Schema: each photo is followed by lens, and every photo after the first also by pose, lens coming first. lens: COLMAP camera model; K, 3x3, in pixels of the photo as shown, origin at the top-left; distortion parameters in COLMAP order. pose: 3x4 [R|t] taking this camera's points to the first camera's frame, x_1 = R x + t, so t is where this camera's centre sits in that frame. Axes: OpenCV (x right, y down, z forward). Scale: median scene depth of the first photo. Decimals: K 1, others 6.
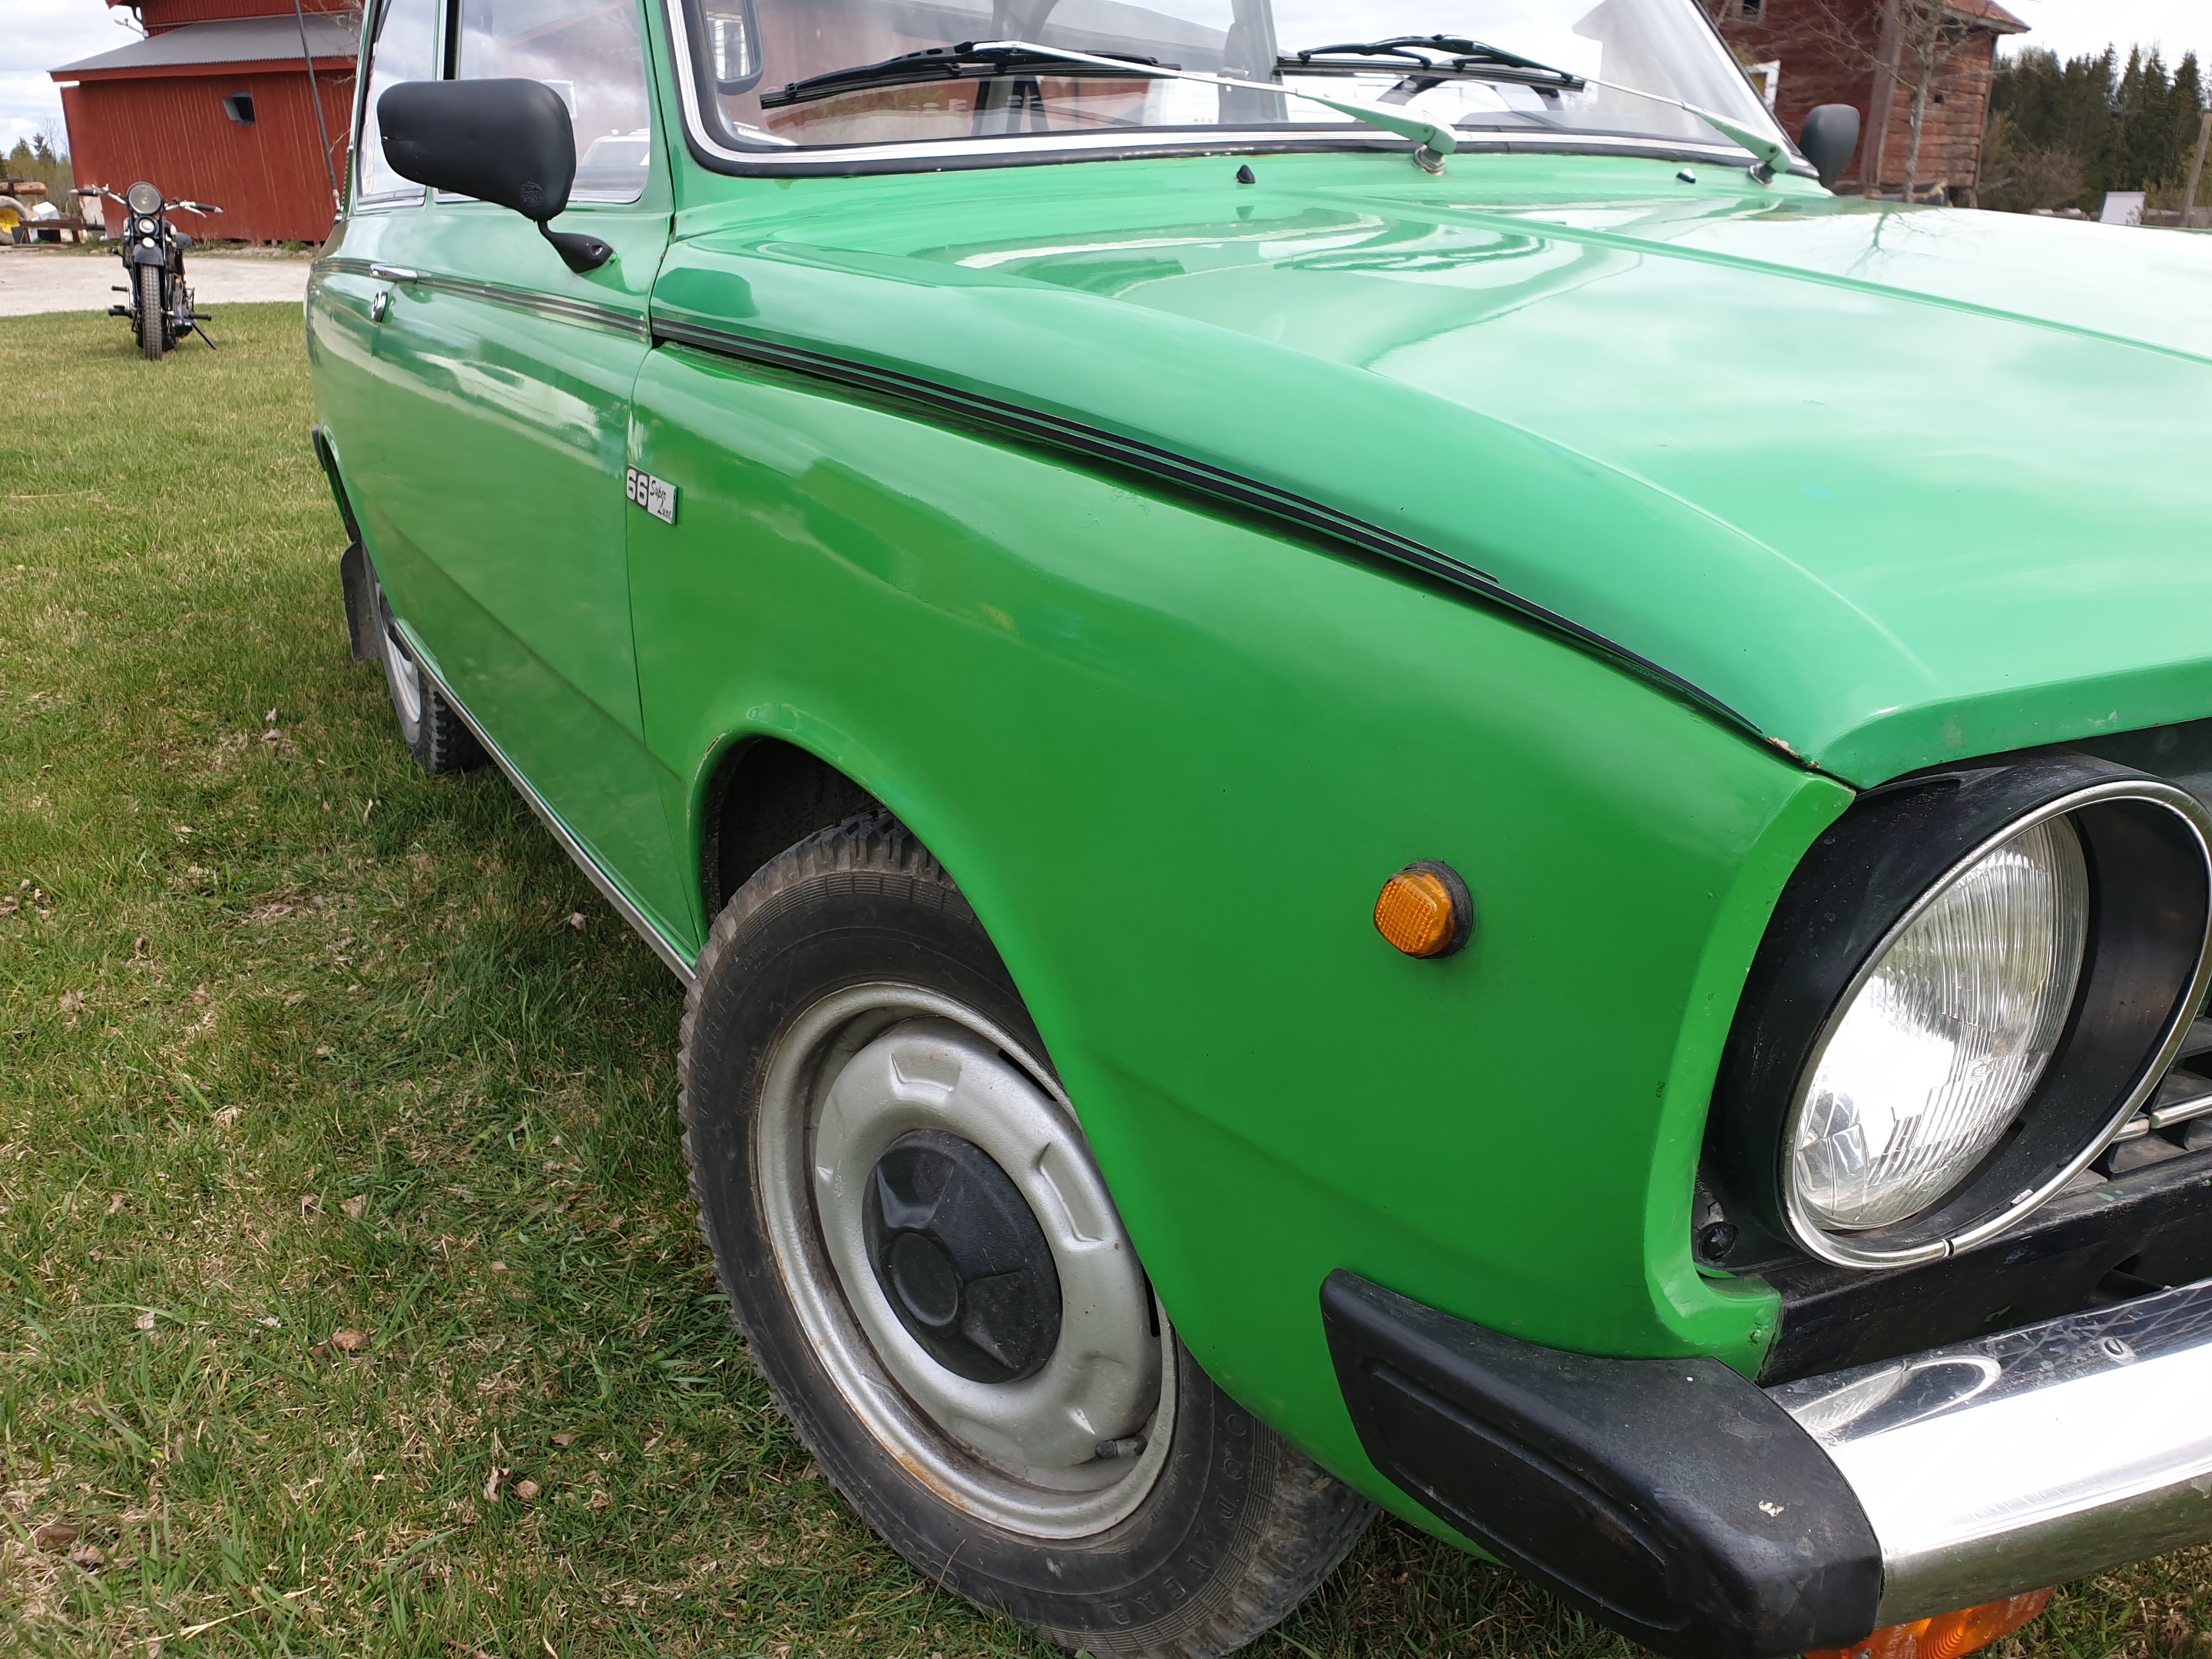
lens RADIAL K [[1710.2, 0, 1105.9], [0, 1710.2, 829.0], [0, 0, 1]] dist [0.031256, -0.020796]
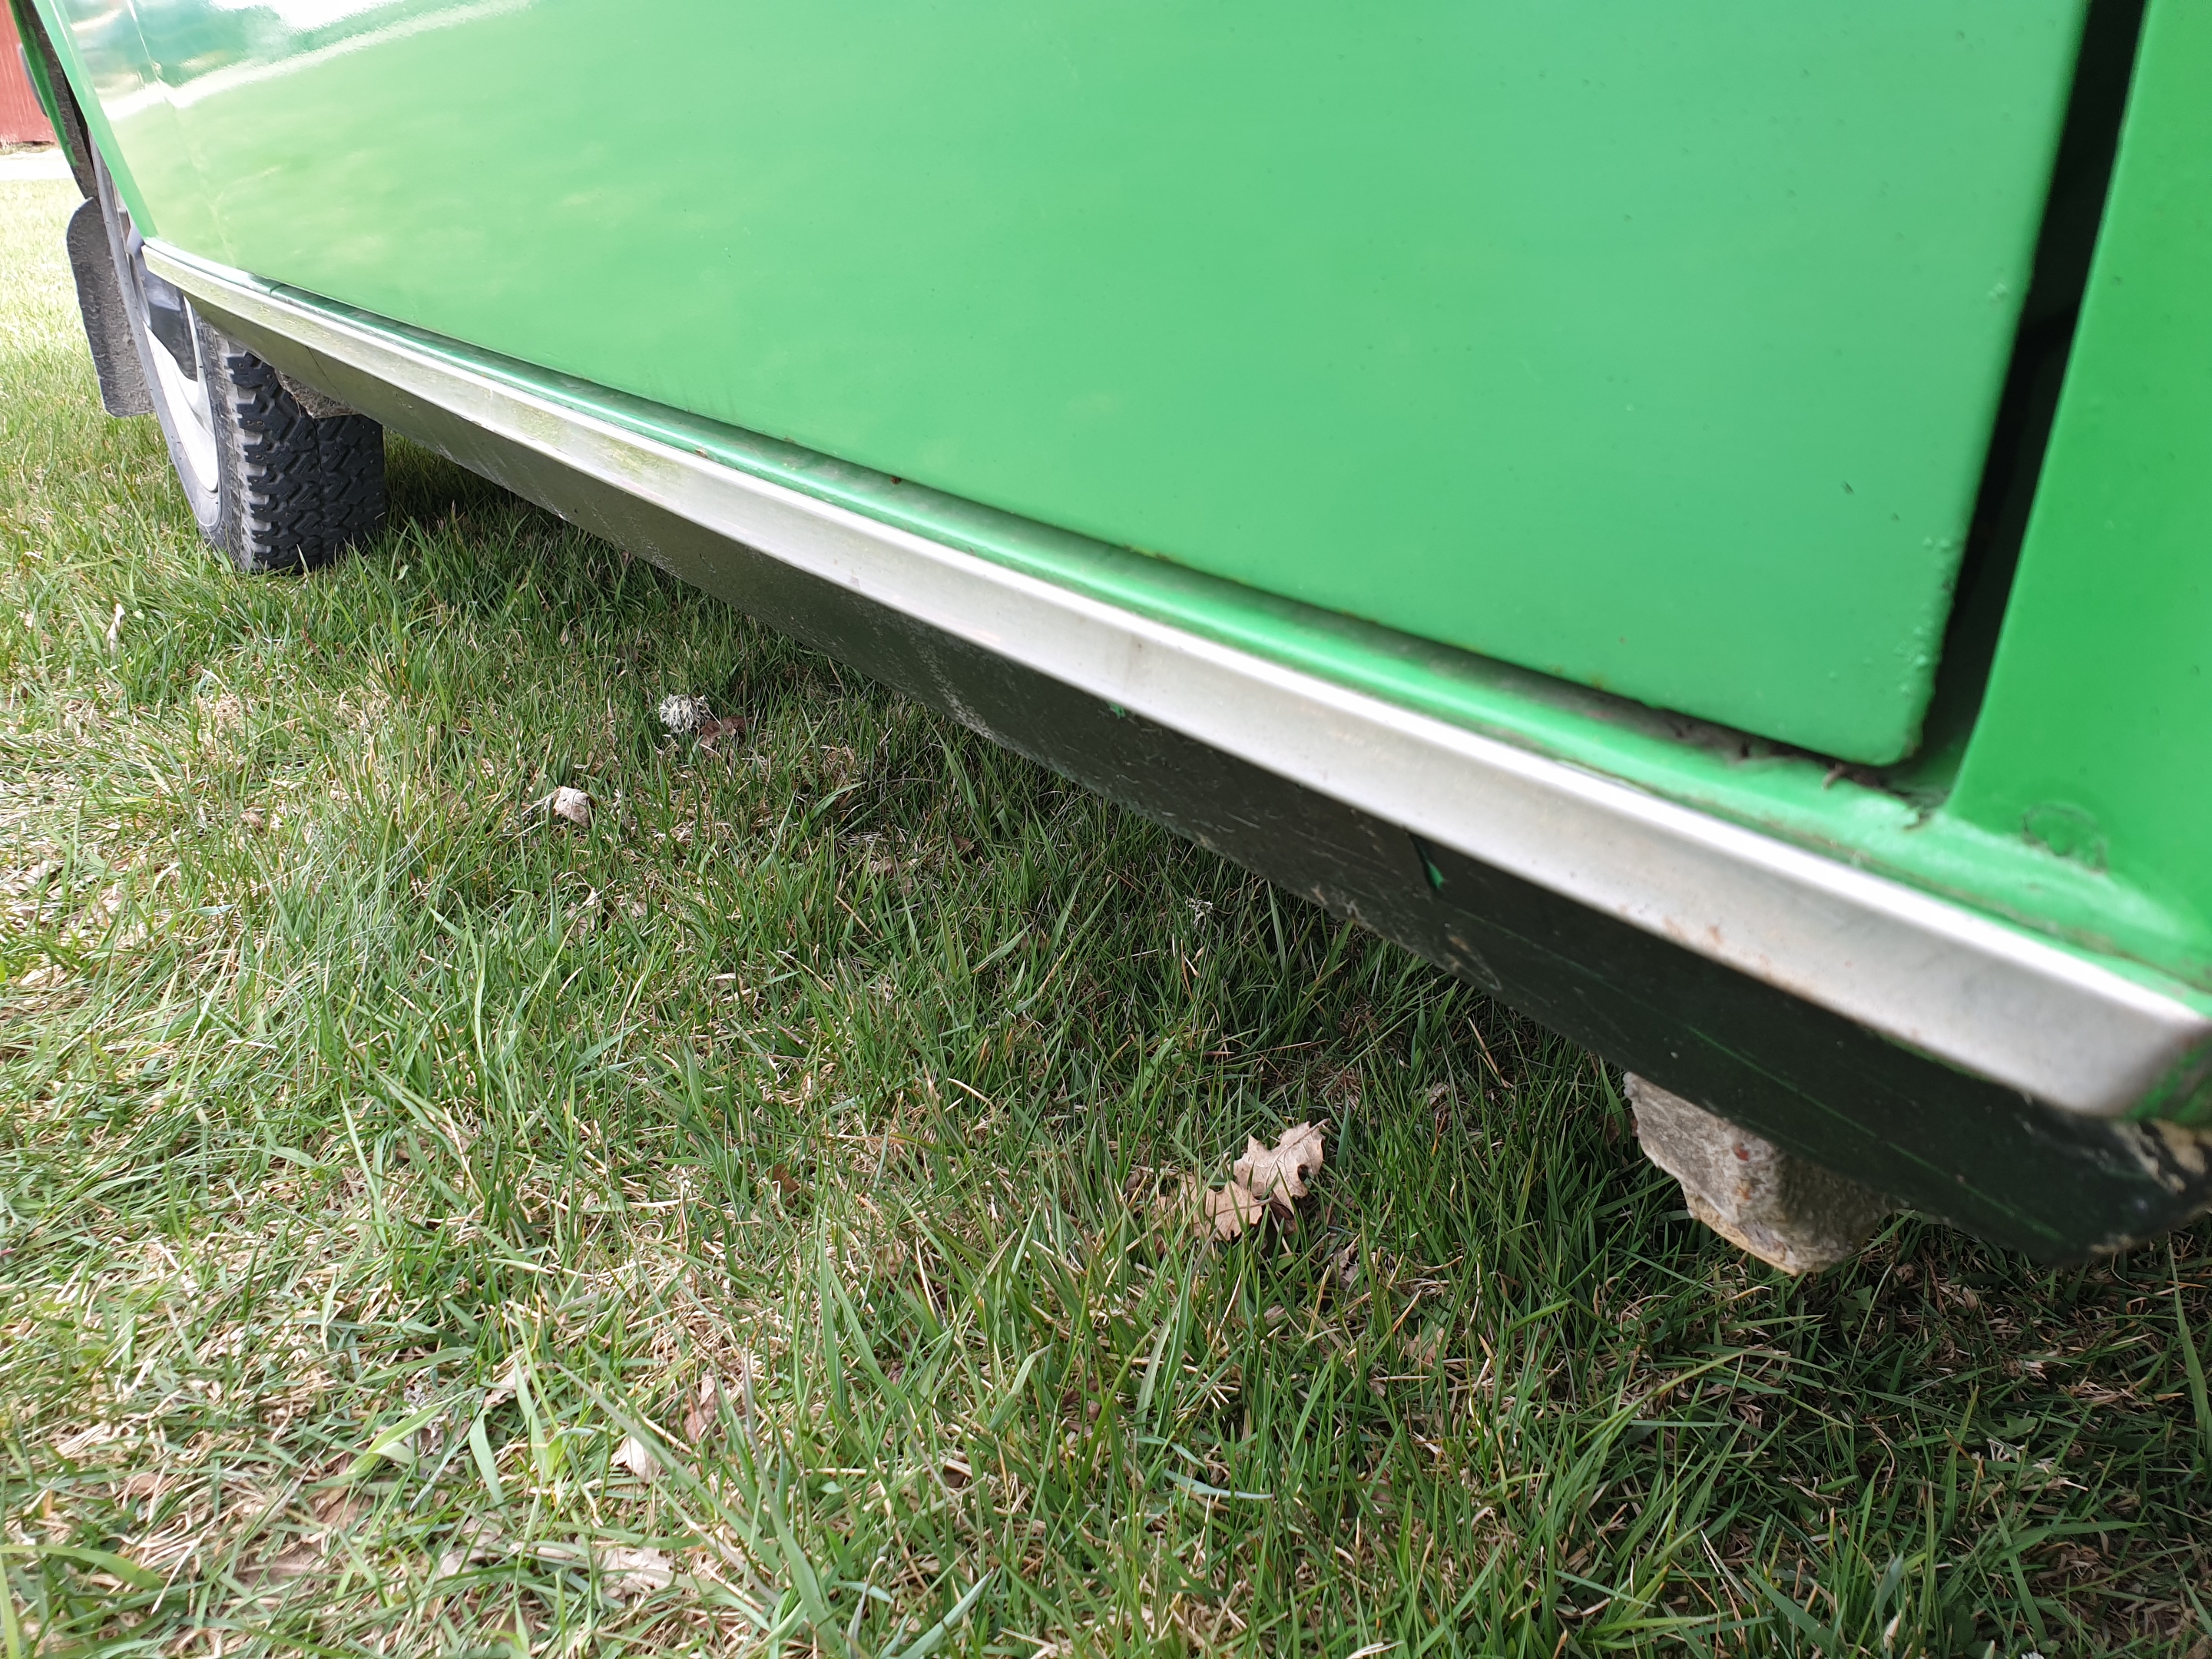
lens RADIAL K [[1710.2, 0, 1107.8], [0, 1710.2, 834.5], [0, 0, 1]] dist [0.031256, -0.020796]
pose [[0.997270, -0.039491, 0.062387, -0.202970], [0.036824, 0.998381, 0.043348, 0.048968], [-0.063998, -0.040933, 0.997110, 0.561262]]
